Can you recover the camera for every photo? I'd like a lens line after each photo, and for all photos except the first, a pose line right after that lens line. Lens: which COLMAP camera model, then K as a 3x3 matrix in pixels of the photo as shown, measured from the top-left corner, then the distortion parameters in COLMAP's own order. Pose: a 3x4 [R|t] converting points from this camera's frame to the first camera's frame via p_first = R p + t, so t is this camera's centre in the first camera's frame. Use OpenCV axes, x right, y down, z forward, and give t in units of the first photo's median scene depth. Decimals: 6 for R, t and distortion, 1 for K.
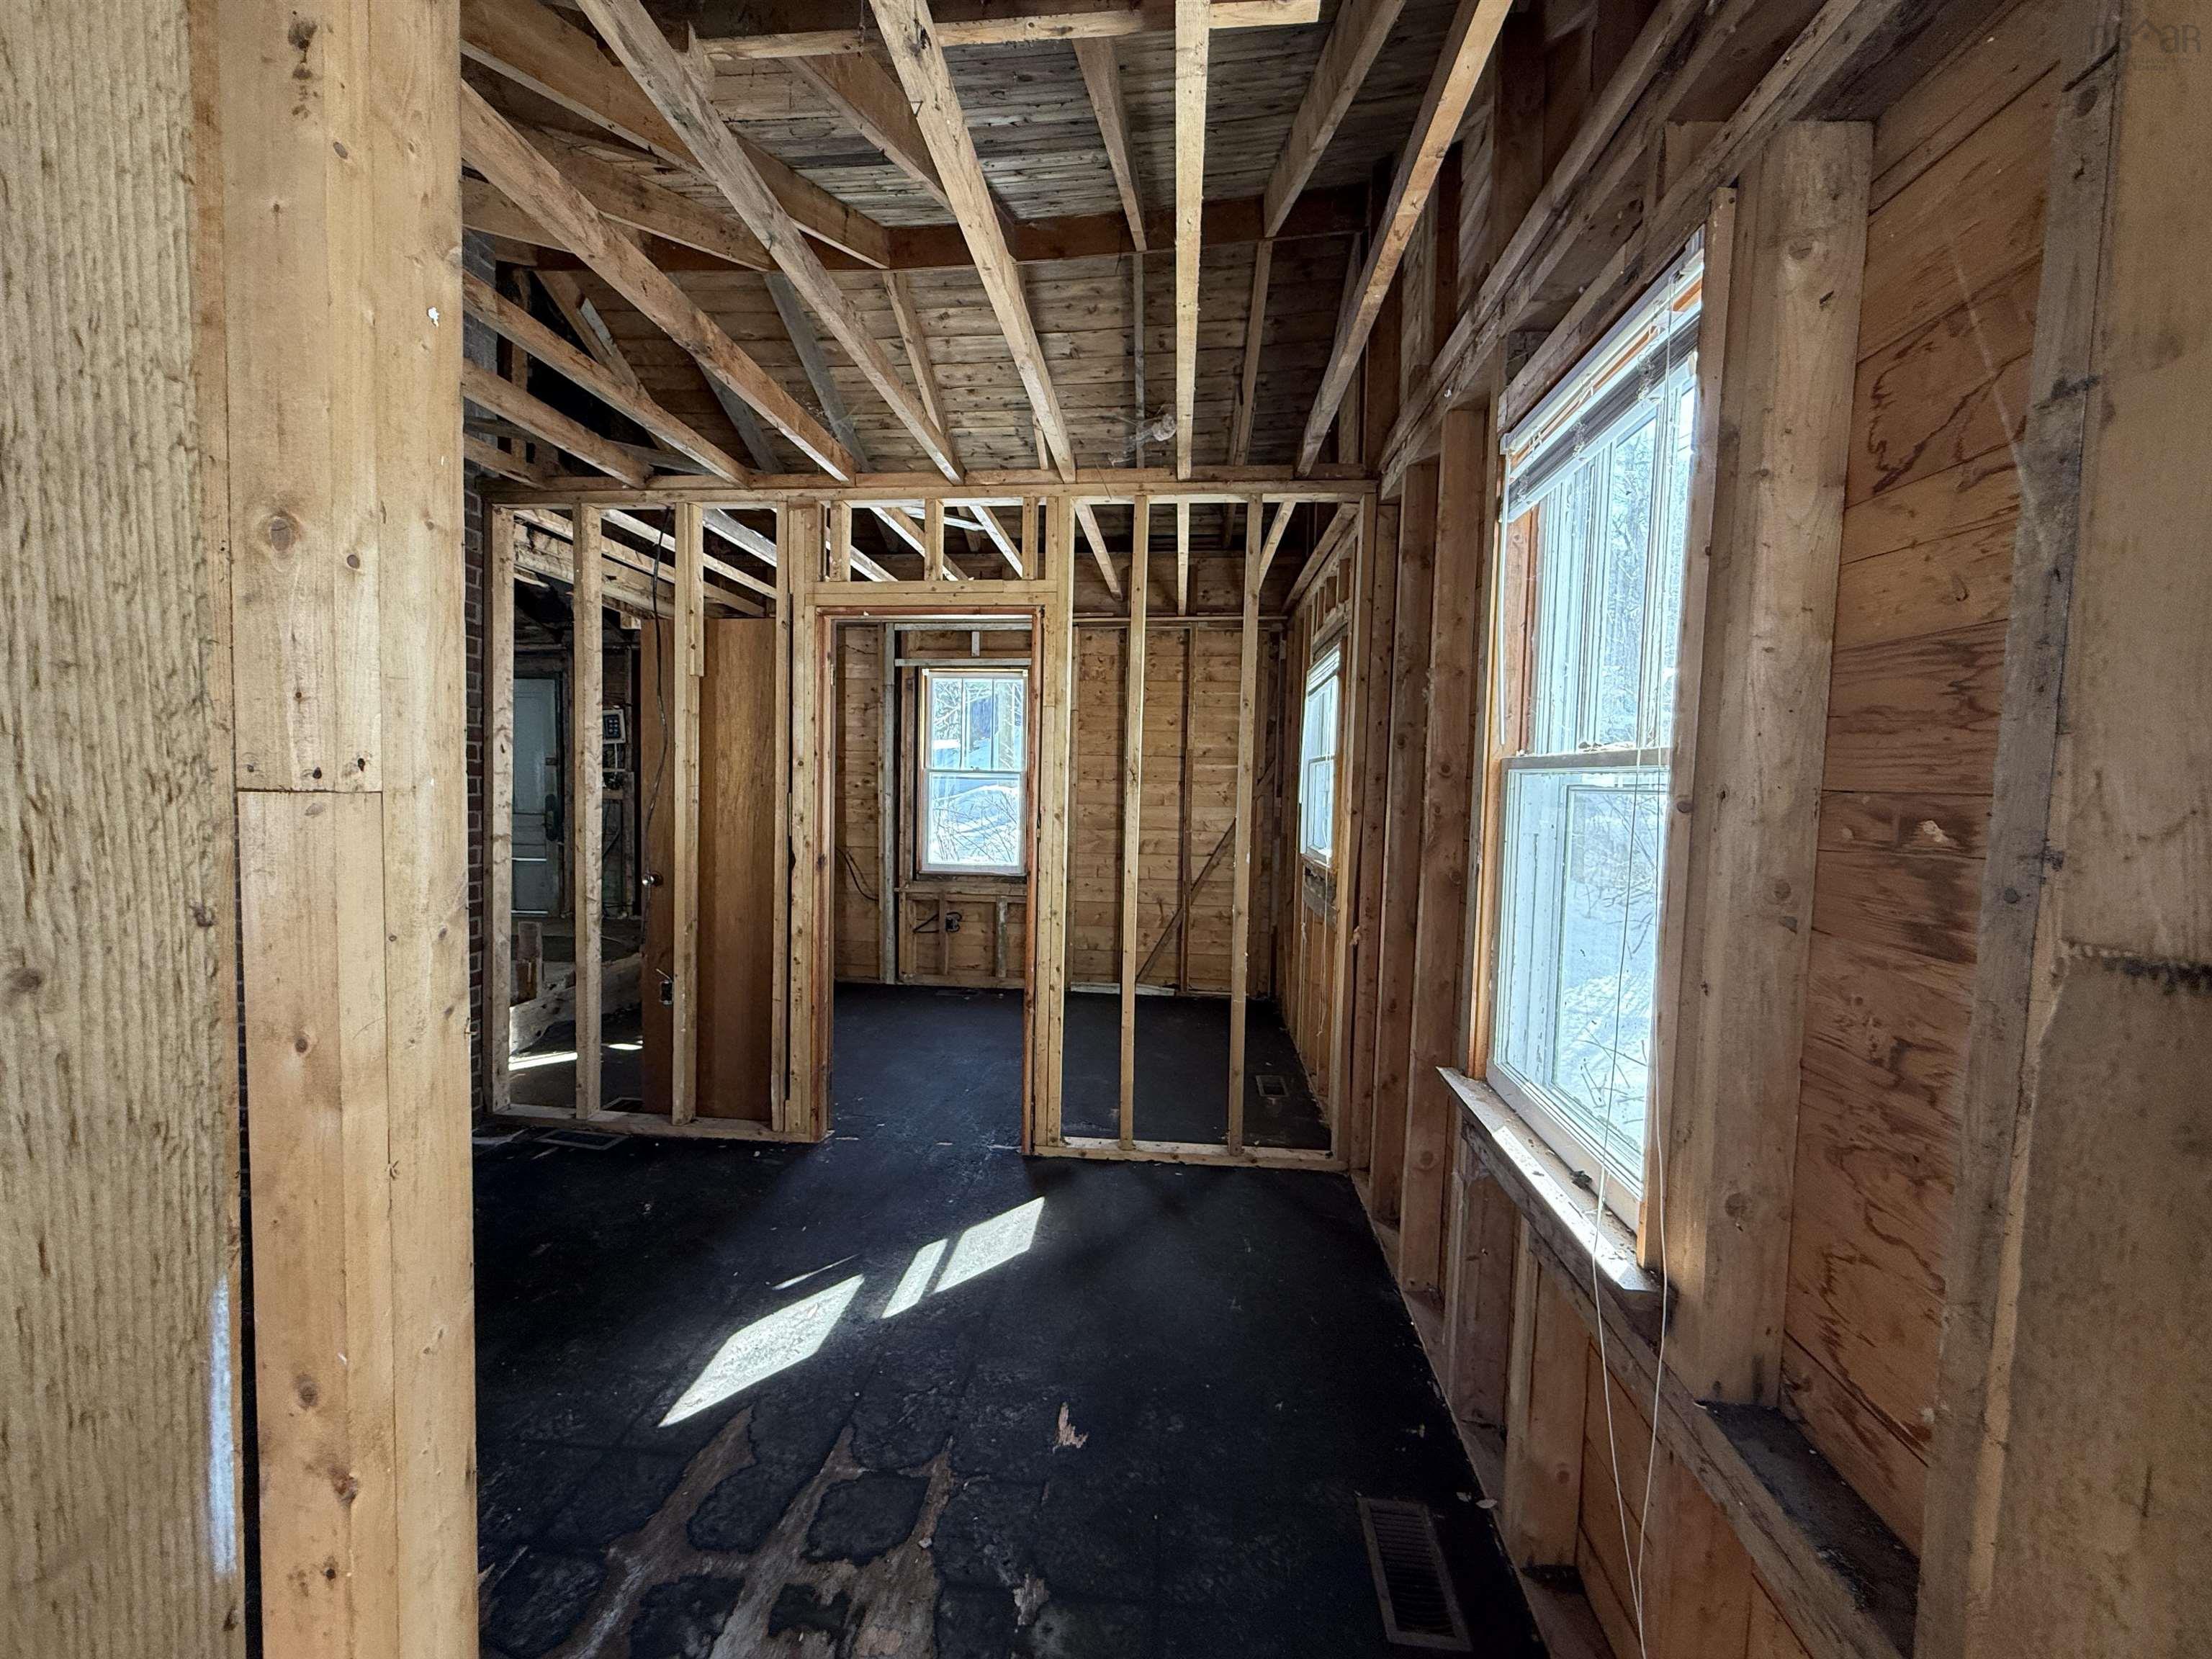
lens RADIAL K [[878.4, 0, 1102.7], [0, 878.4, 827.4], [0, 0, 1]] dist [0.000701, -0.000314]
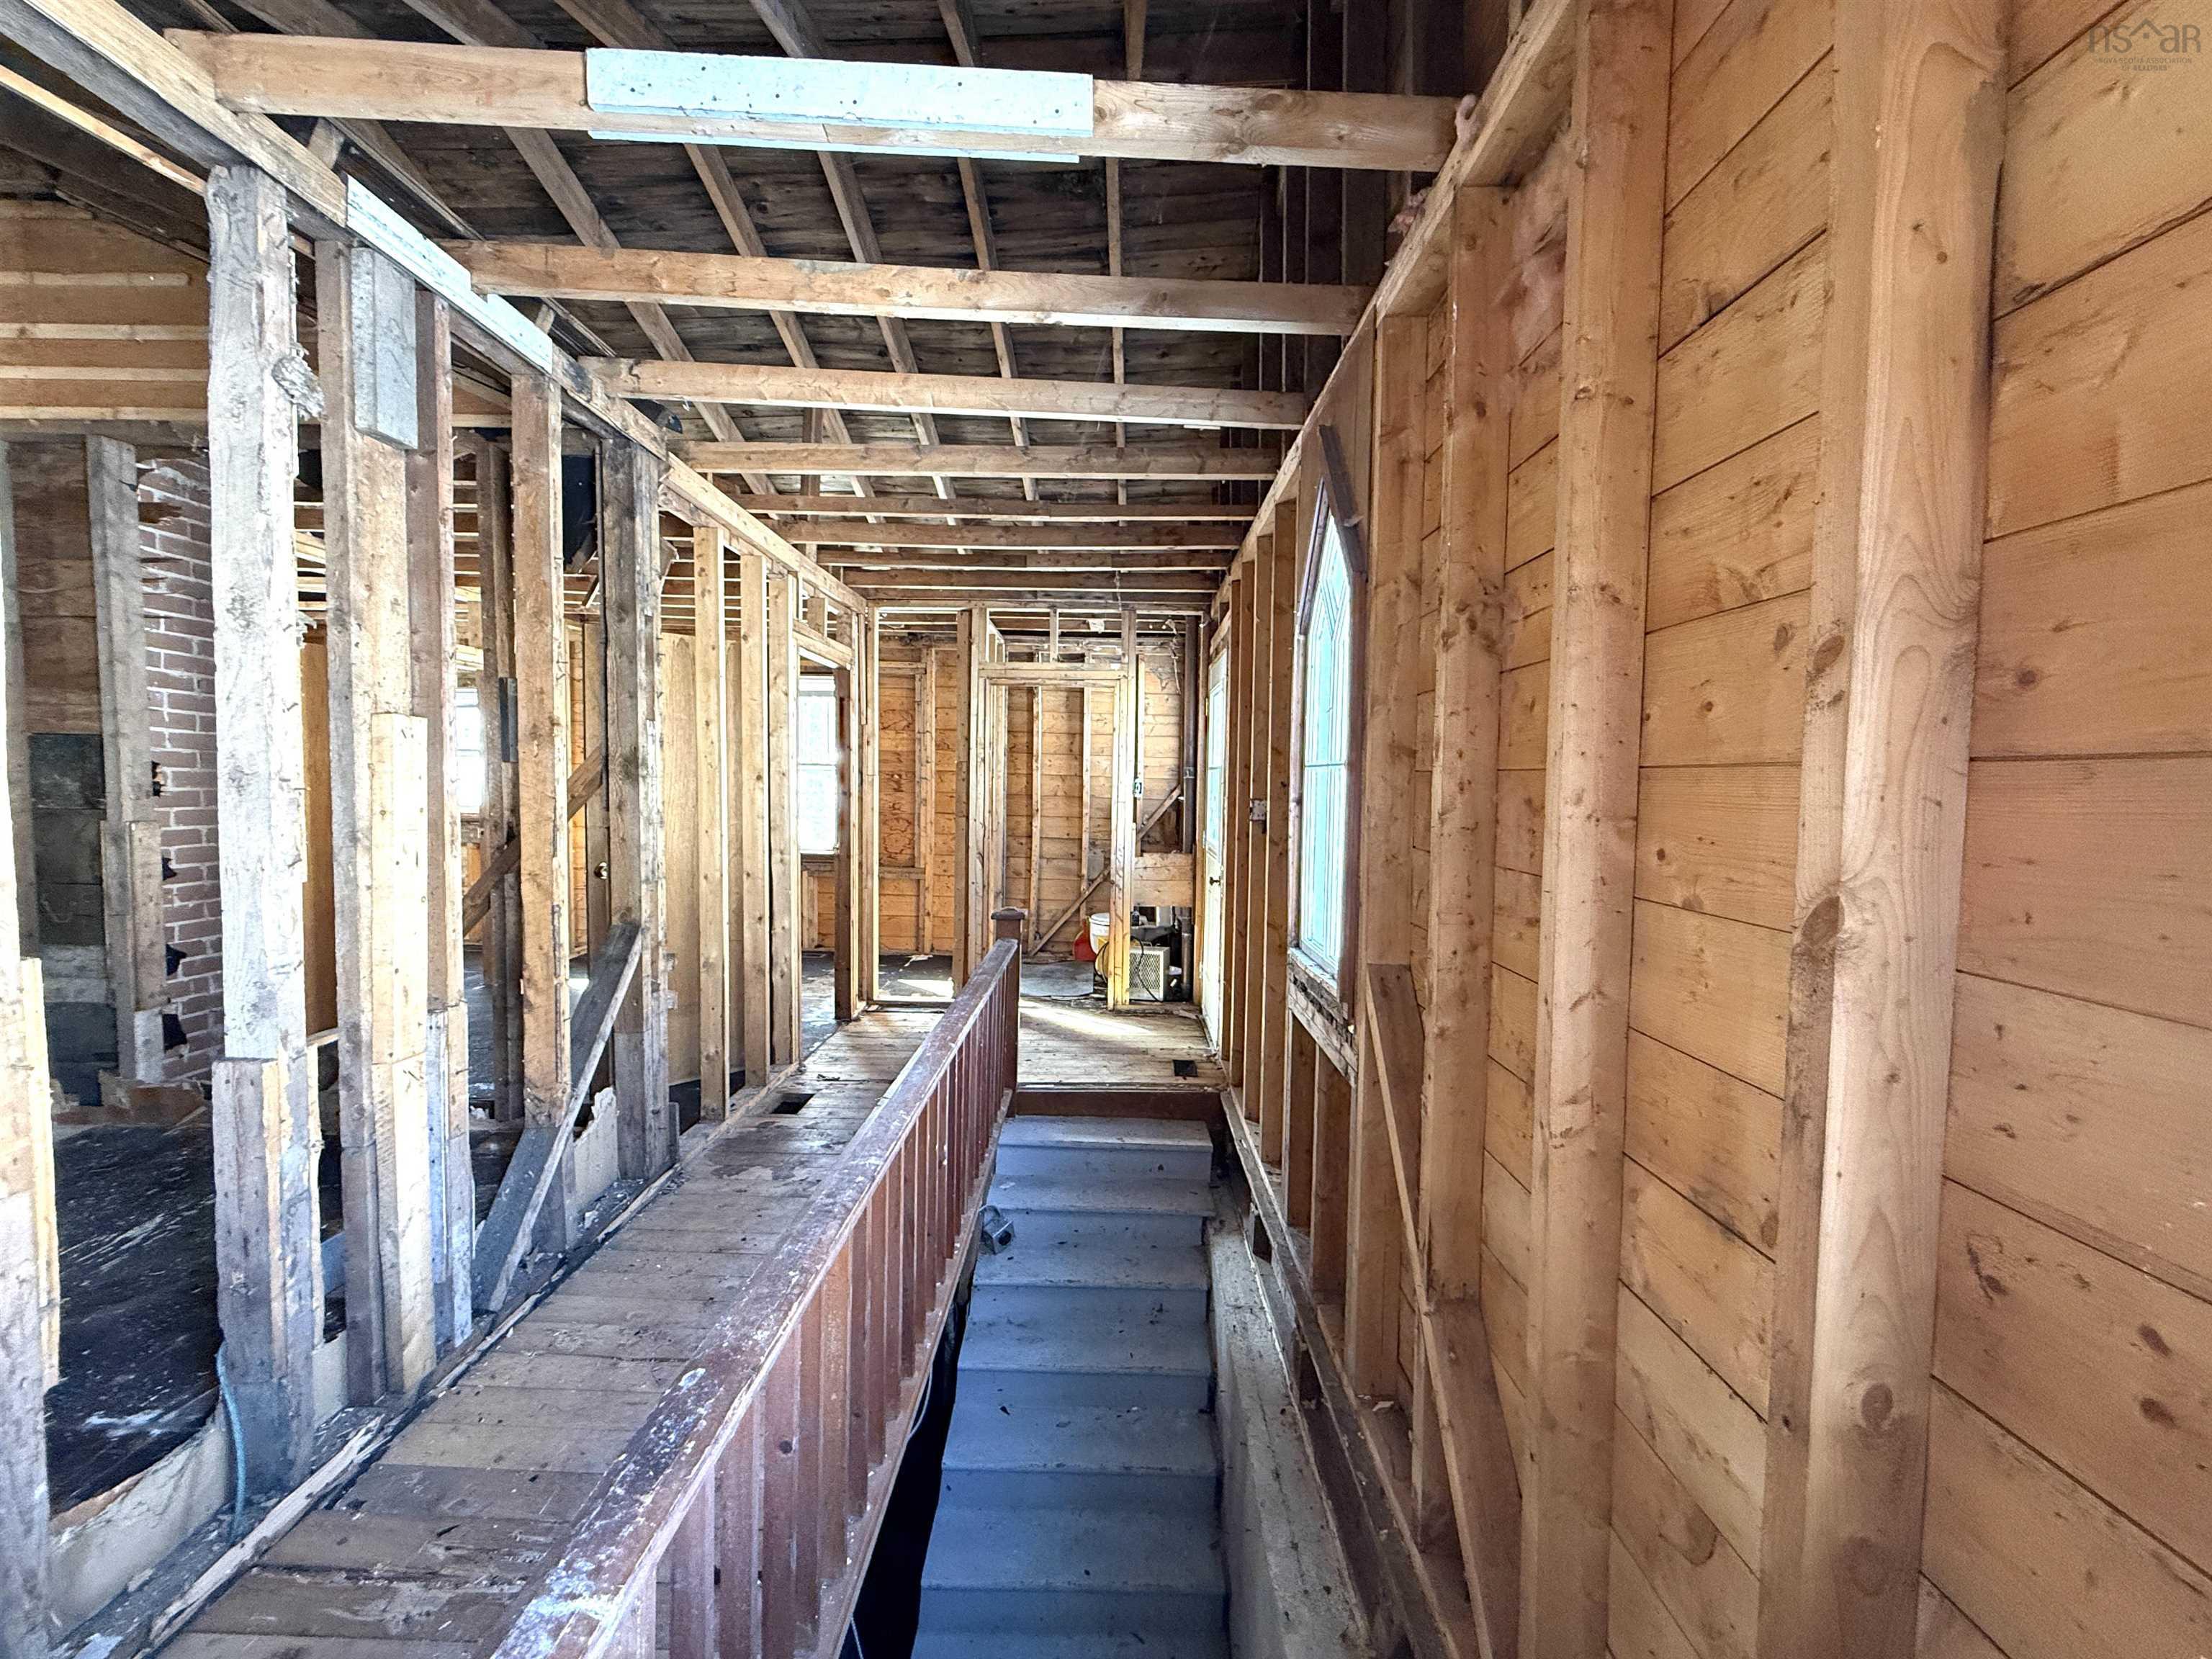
lens RADIAL K [[874.4, 0, 1104.2], [0, 874.4, 828.5], [0, 0, 1]] dist [-0.002294, -0.000156]
pose [[-0.086546, -0.080668, 0.992977, -1.813640], [0.036203, 0.995803, 0.084053, -0.030966], [-0.995590, 0.043223, -0.083262, -0.048420]]
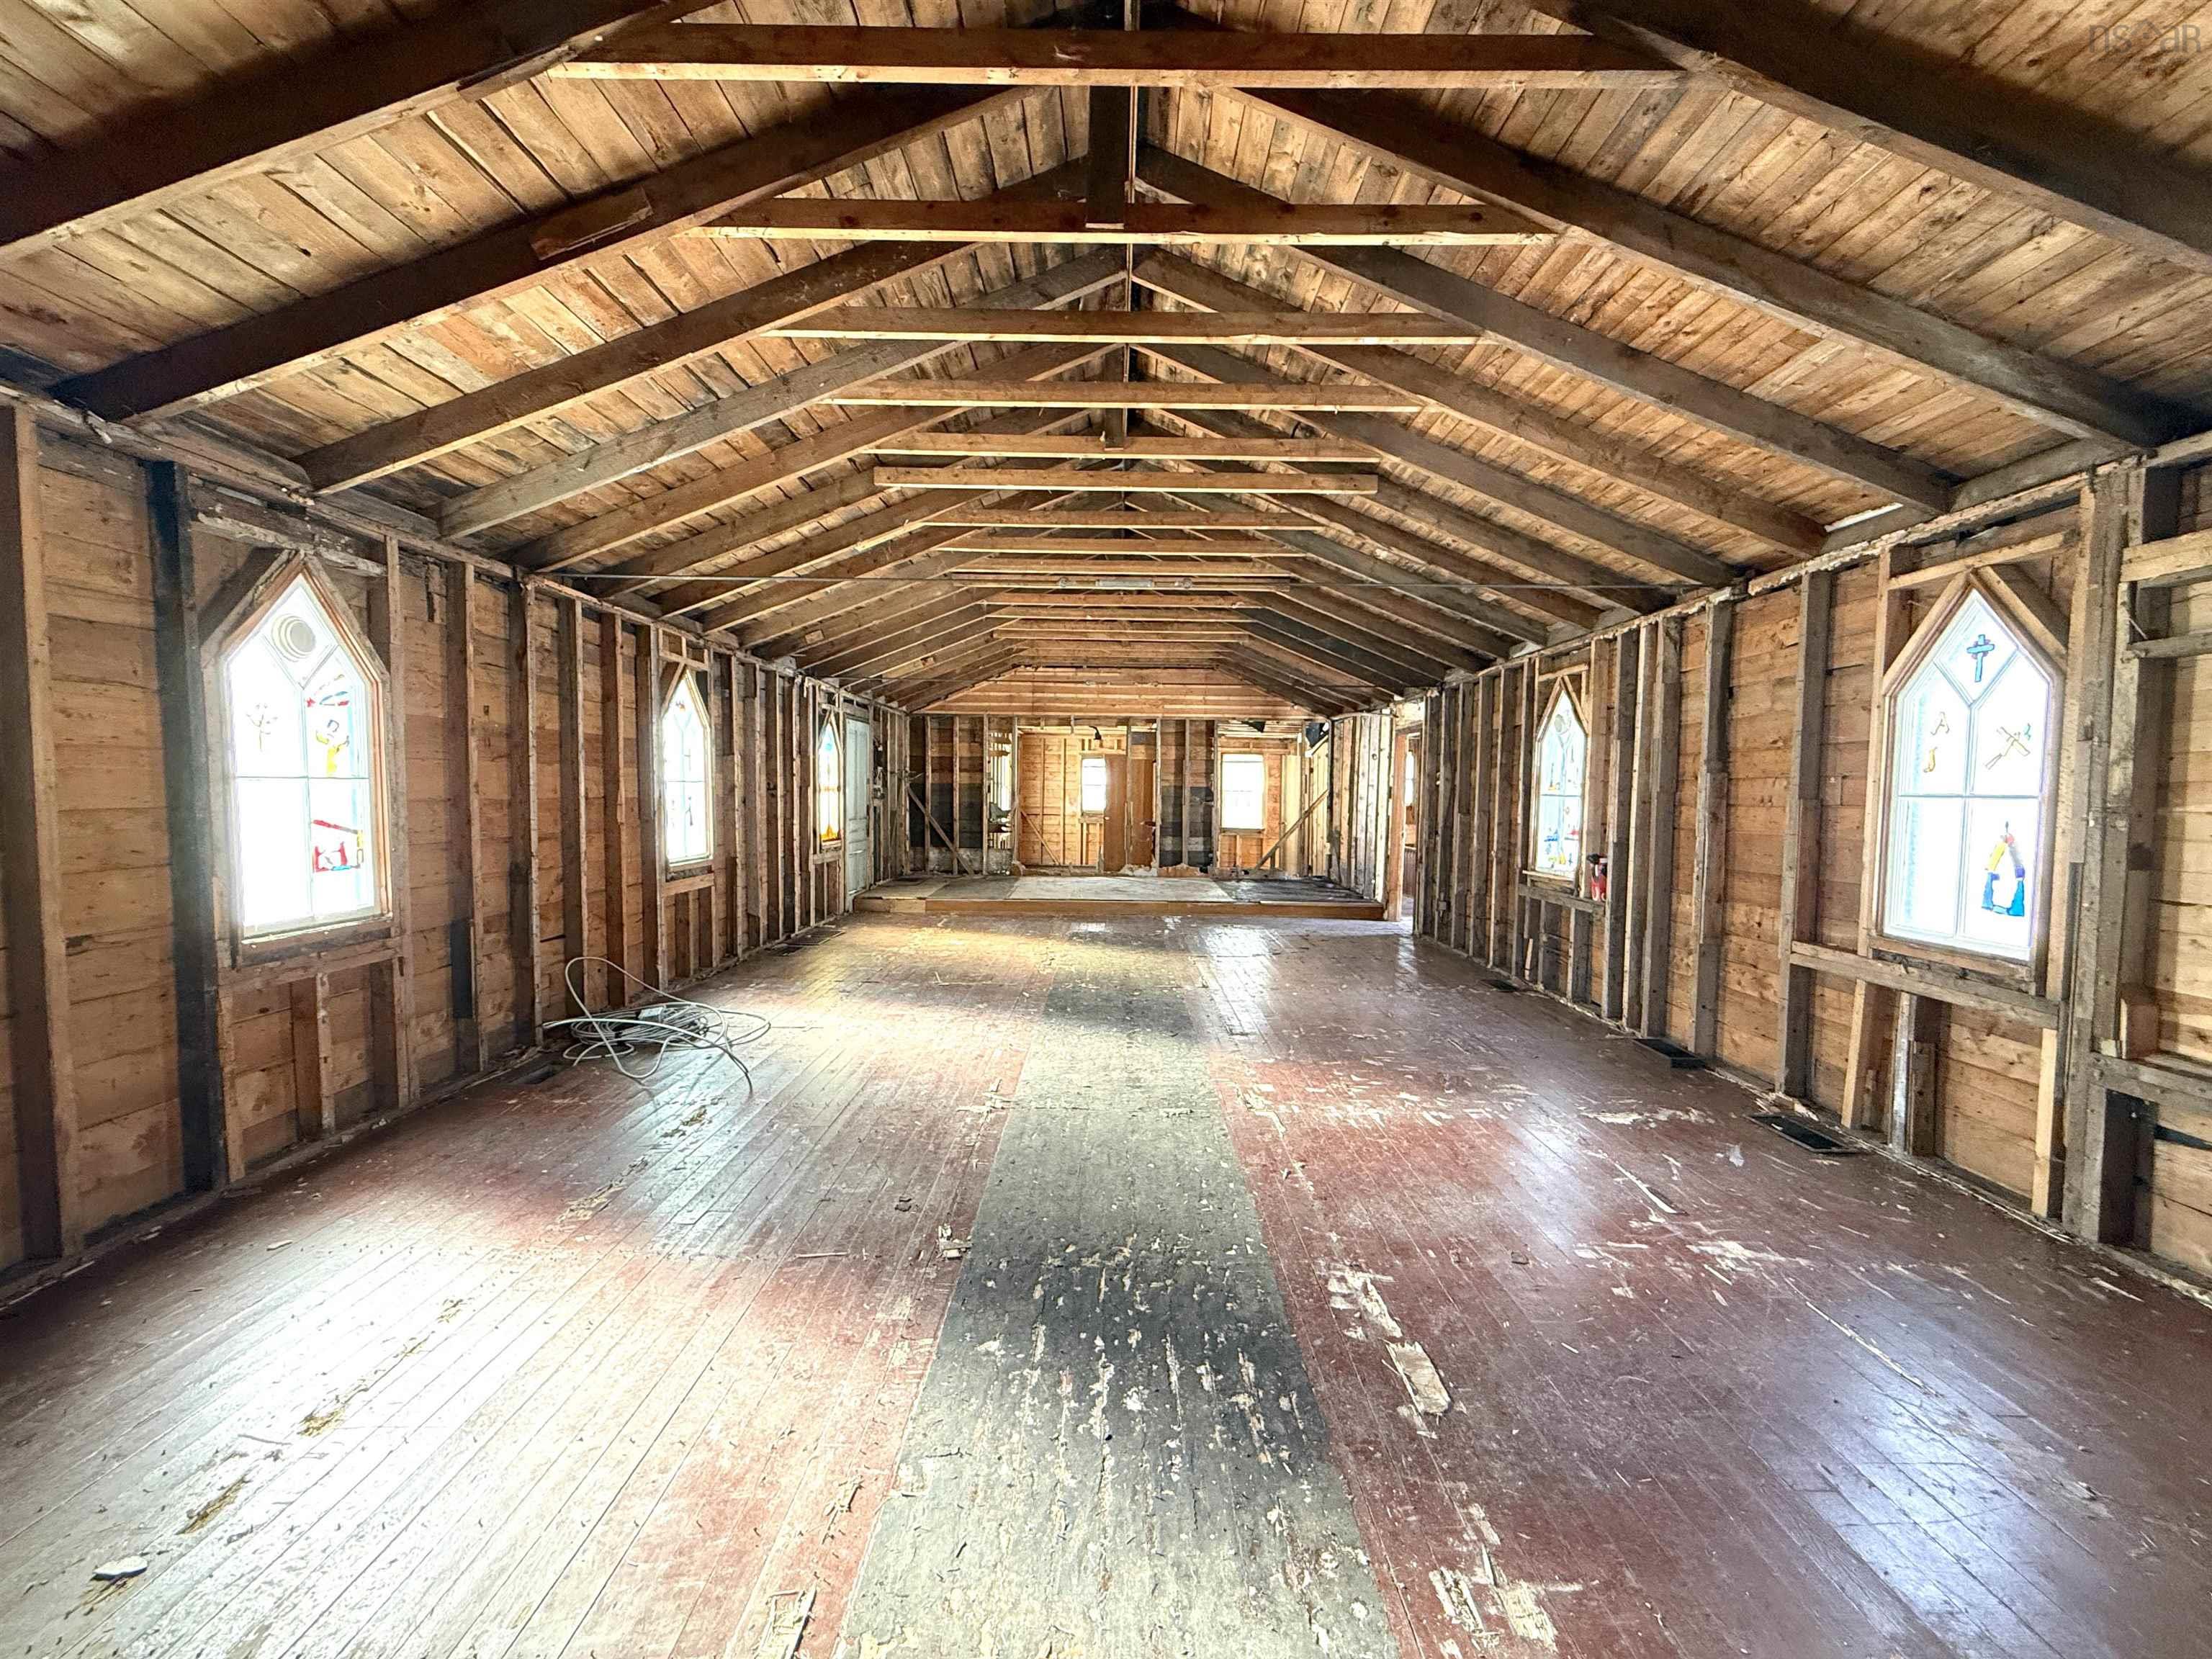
lens RADIAL K [[878.4, 0, 1102.7], [0, 878.4, 827.4], [0, 0, 1]] dist [0.000701, -0.000314]
pose [[-0.076714, -0.060052, 0.995243, -4.504645], [0.037007, 0.997325, 0.063030, -0.166646], [-0.996366, 0.041667, -0.074286, 1.568404]]
